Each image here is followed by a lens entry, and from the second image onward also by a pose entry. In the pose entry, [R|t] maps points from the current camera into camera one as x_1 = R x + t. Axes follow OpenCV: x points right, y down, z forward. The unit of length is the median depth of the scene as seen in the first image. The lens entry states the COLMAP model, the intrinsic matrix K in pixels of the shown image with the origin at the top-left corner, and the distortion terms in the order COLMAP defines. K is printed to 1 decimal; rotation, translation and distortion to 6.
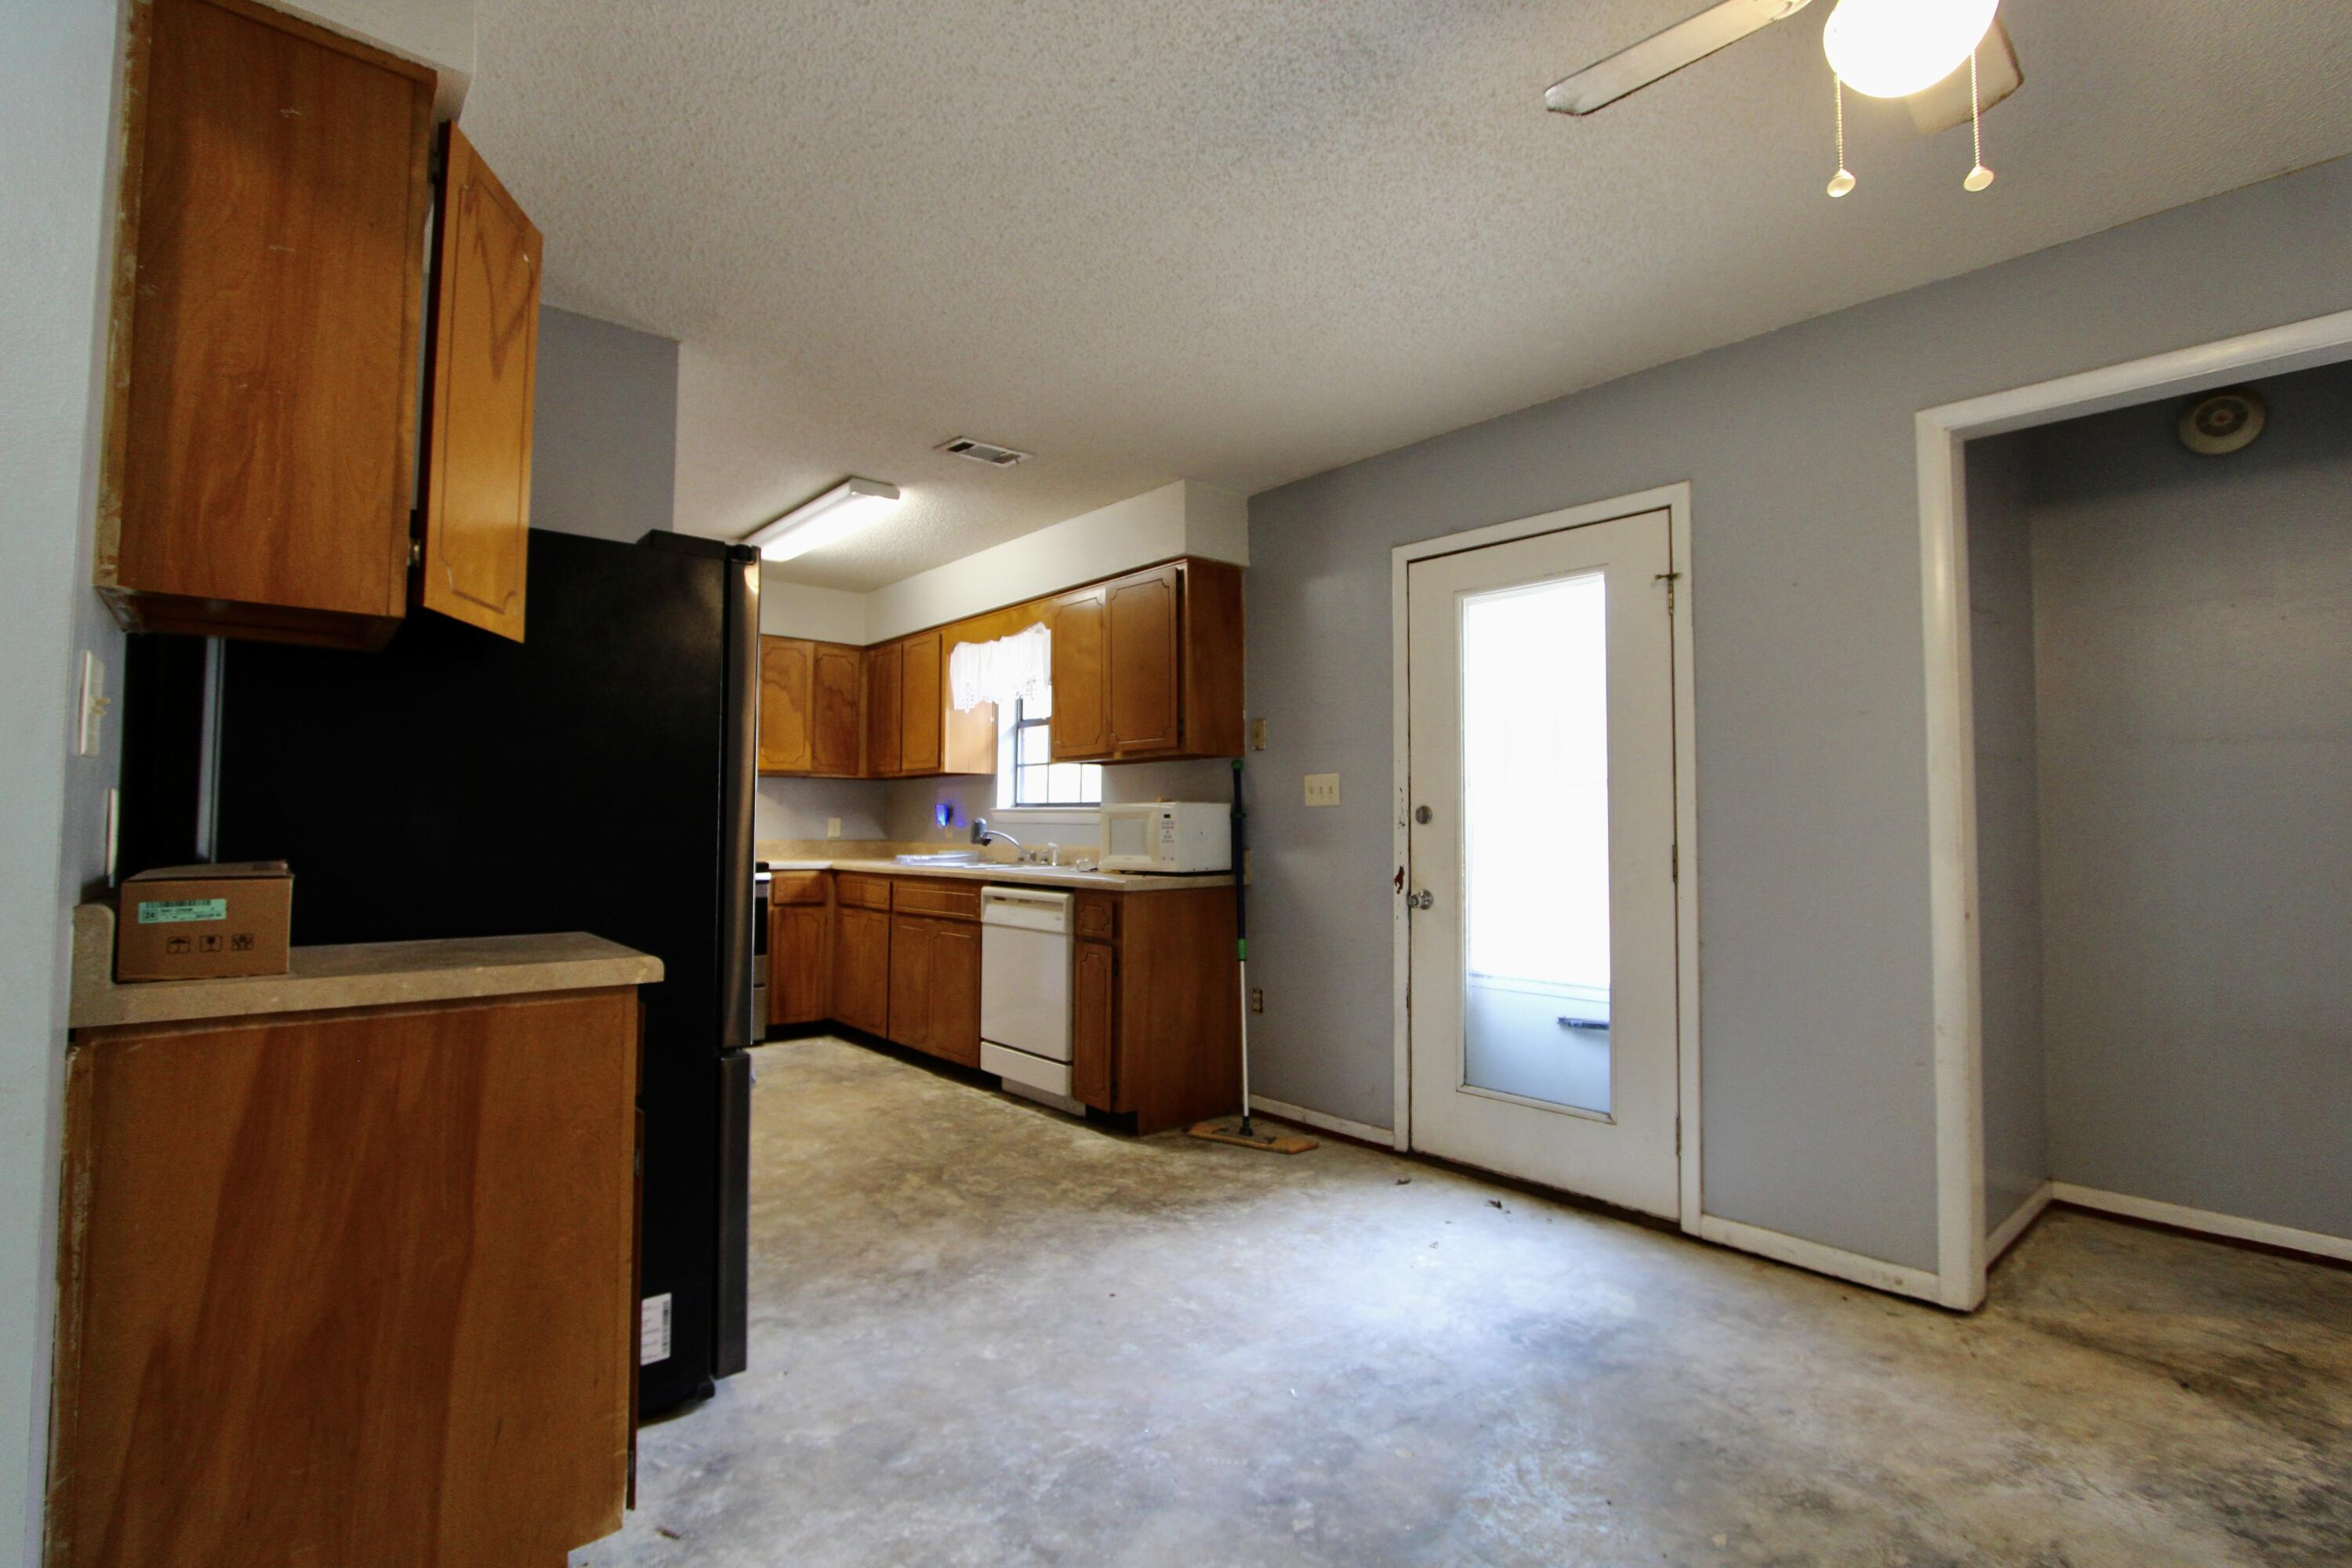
lens RADIAL K [[1088.1, 0, 1177.5], [0, 1088.1, 775.3], [0, 0, 1]] dist [-0.016142, 0.002013]
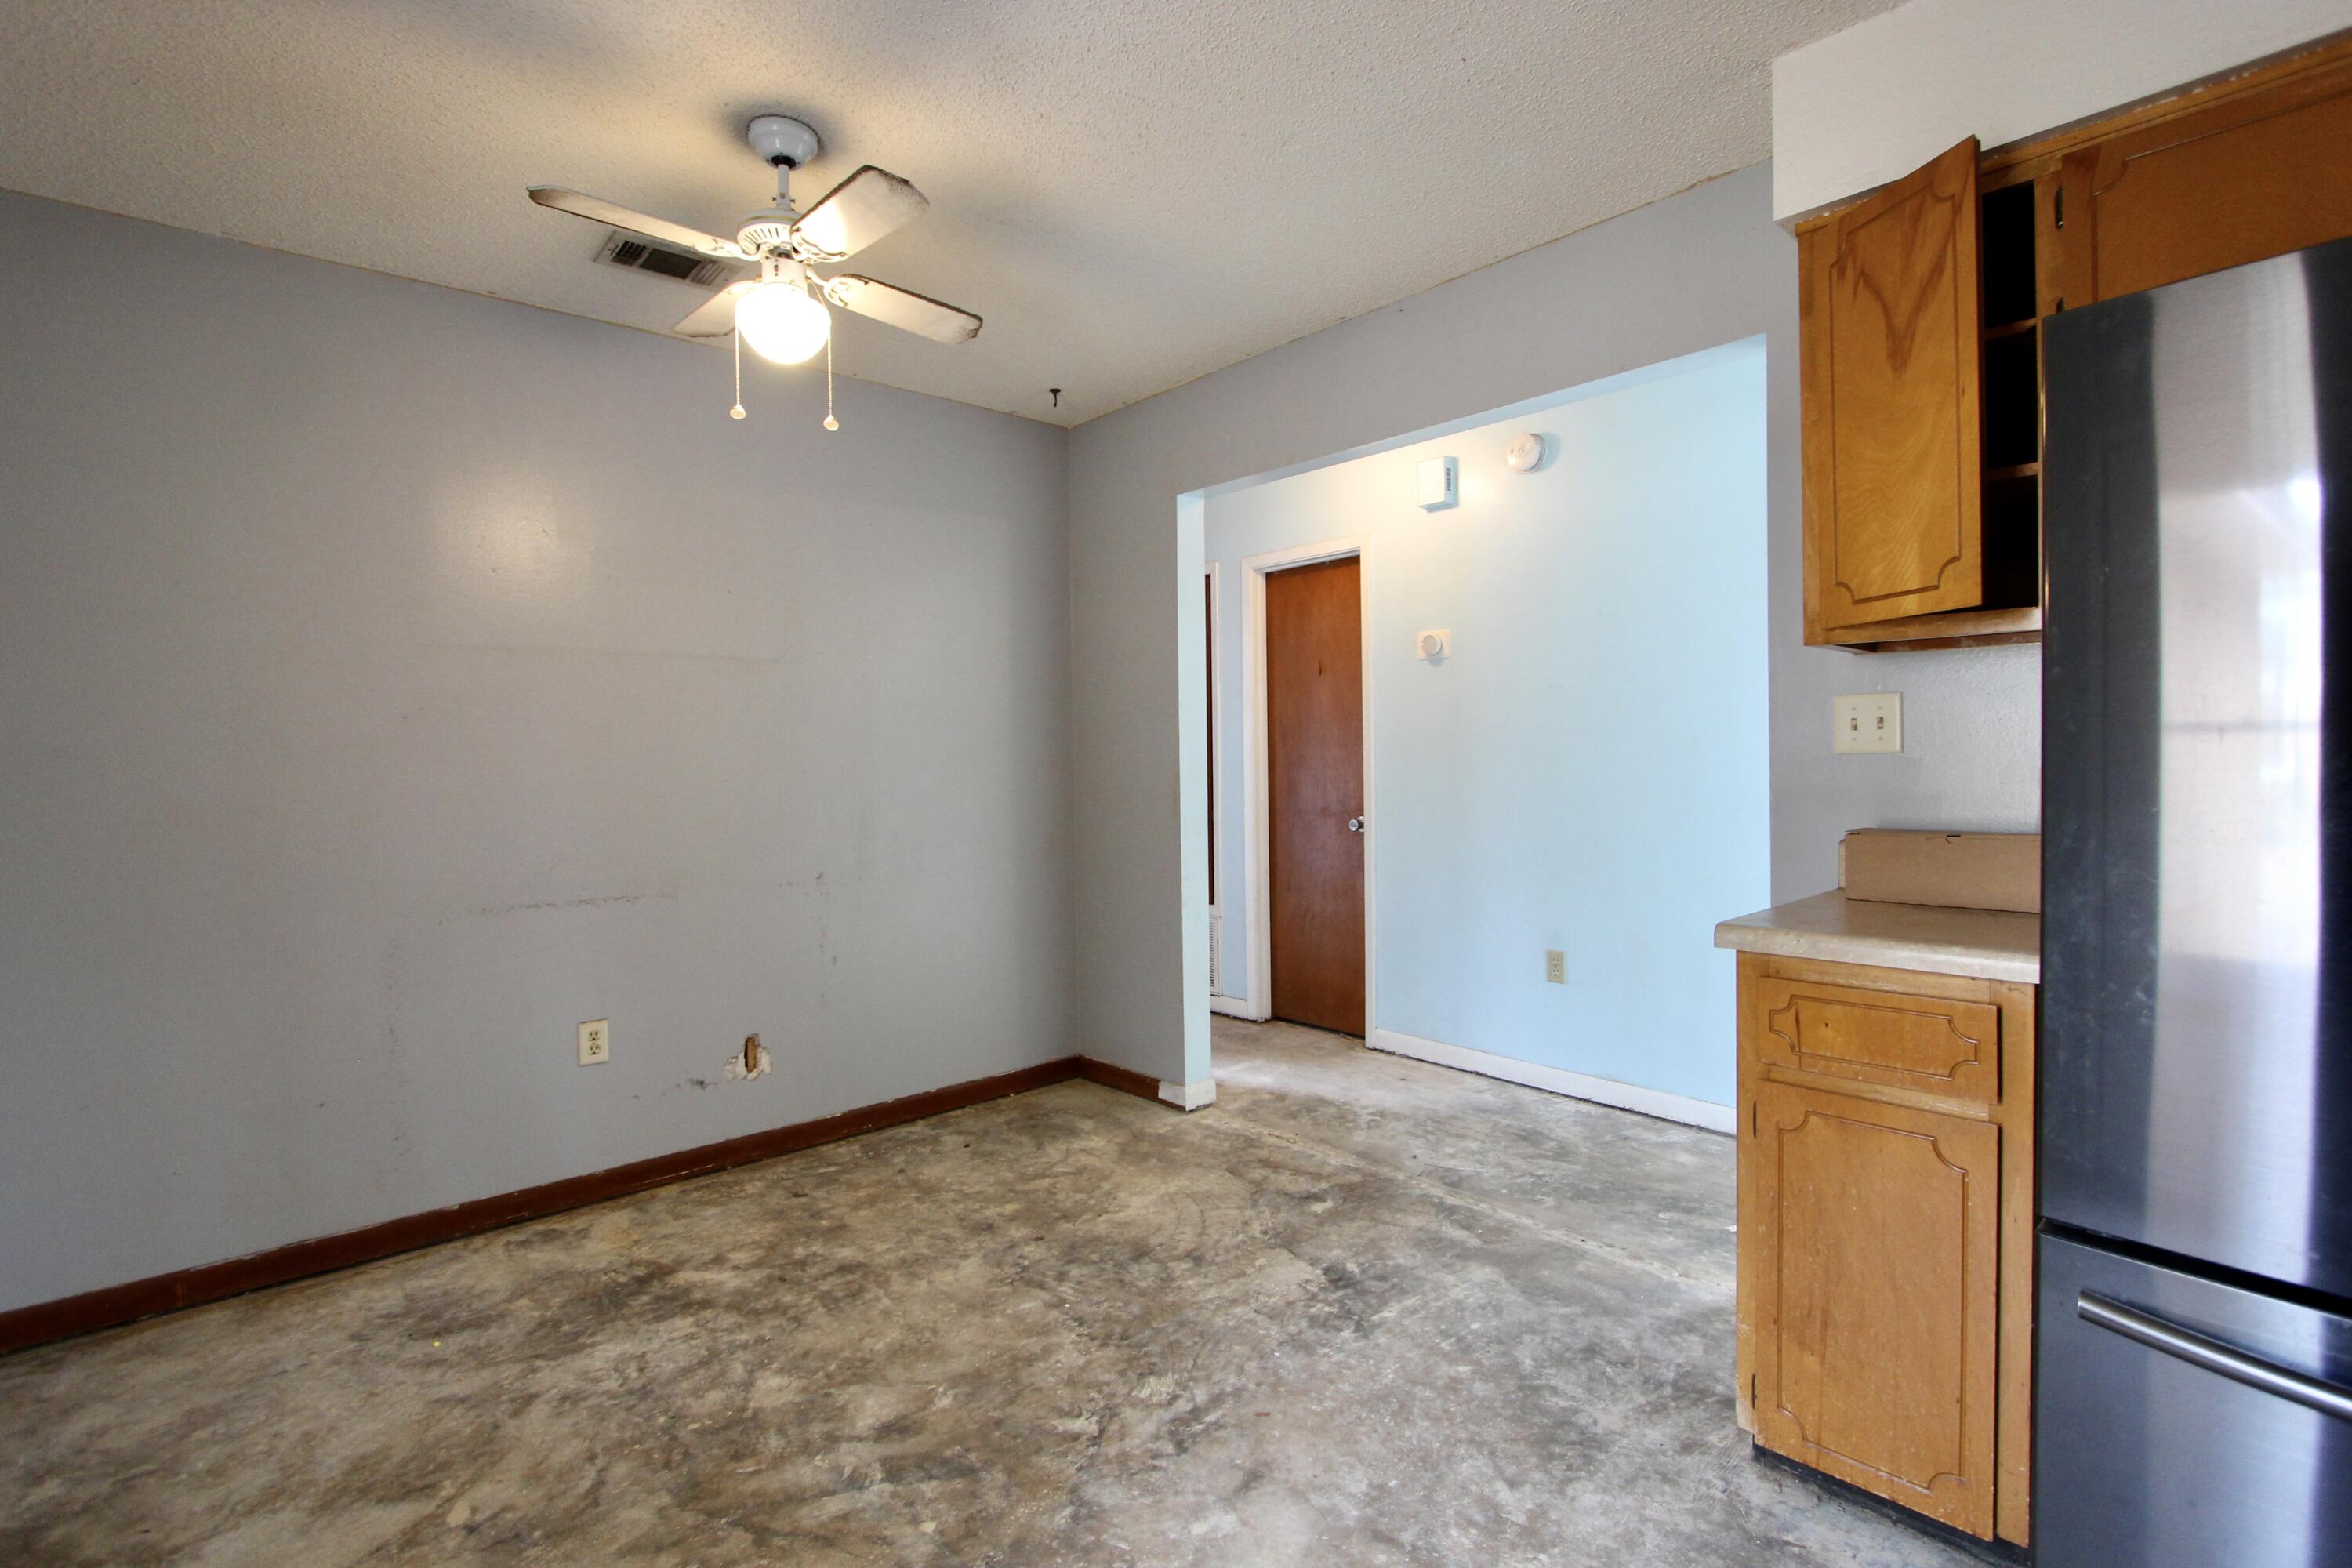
lens RADIAL K [[1088.1, 0, 1180.6], [0, 1088.1, 776.9], [0, 0, 1]] dist [-0.016142, 0.002013]
pose [[-0.999796, 0.010000, -0.017525, 0.031072], [0.010417, 0.999661, -0.023861, 0.014666], [0.017280, -0.024039, -0.999562, 0.793893]]
